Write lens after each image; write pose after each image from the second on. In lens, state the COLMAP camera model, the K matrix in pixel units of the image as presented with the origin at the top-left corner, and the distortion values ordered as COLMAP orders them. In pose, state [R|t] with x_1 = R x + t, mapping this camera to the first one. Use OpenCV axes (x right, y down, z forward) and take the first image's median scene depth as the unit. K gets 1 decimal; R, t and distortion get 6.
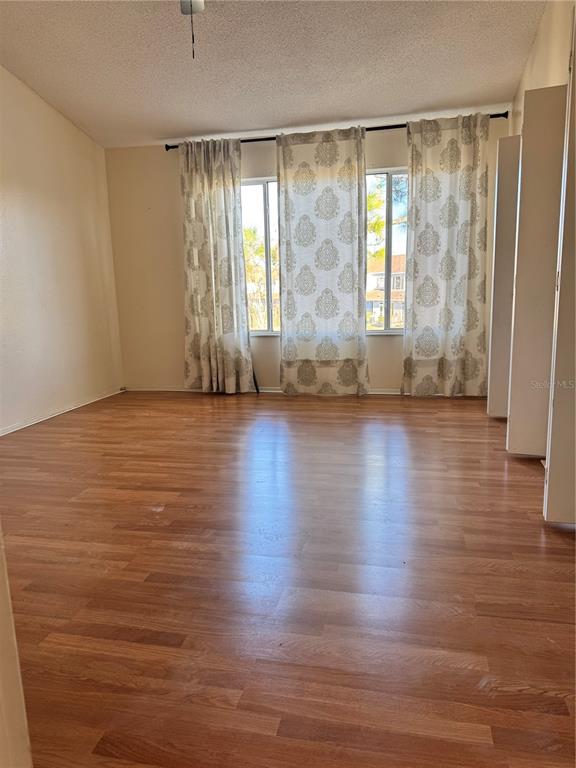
lens RADIAL K [[539.0, 0, 281.6], [0, 539.0, 387.8], [0, 0, 1]] dist [0.044666, -0.062655]
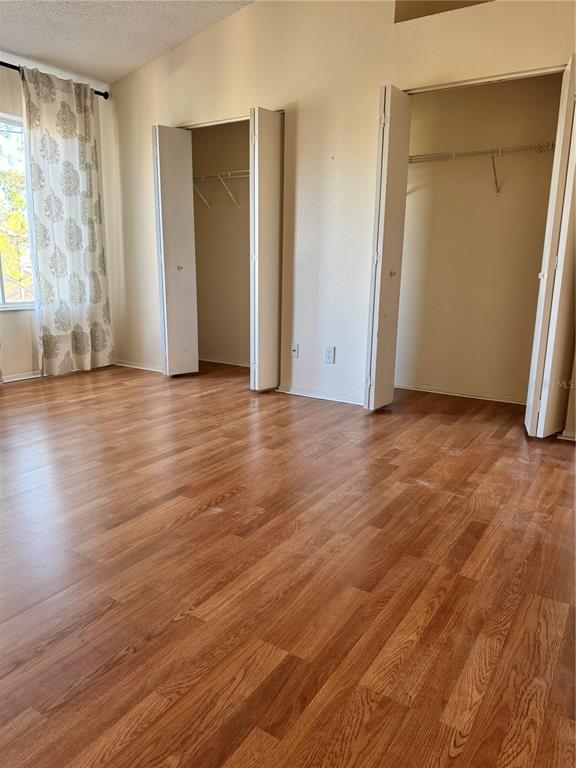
lens RADIAL K [[539.0, 0, 290.2], [0, 539.0, 389.8], [0, 0, 1]] dist [0.044666, -0.062655]
pose [[0.340268, -0.173809, 0.924126, -0.505118], [0.143752, 0.980832, 0.131544, -0.026992], [-0.929276, 0.088085, 0.358731, 0.318147]]
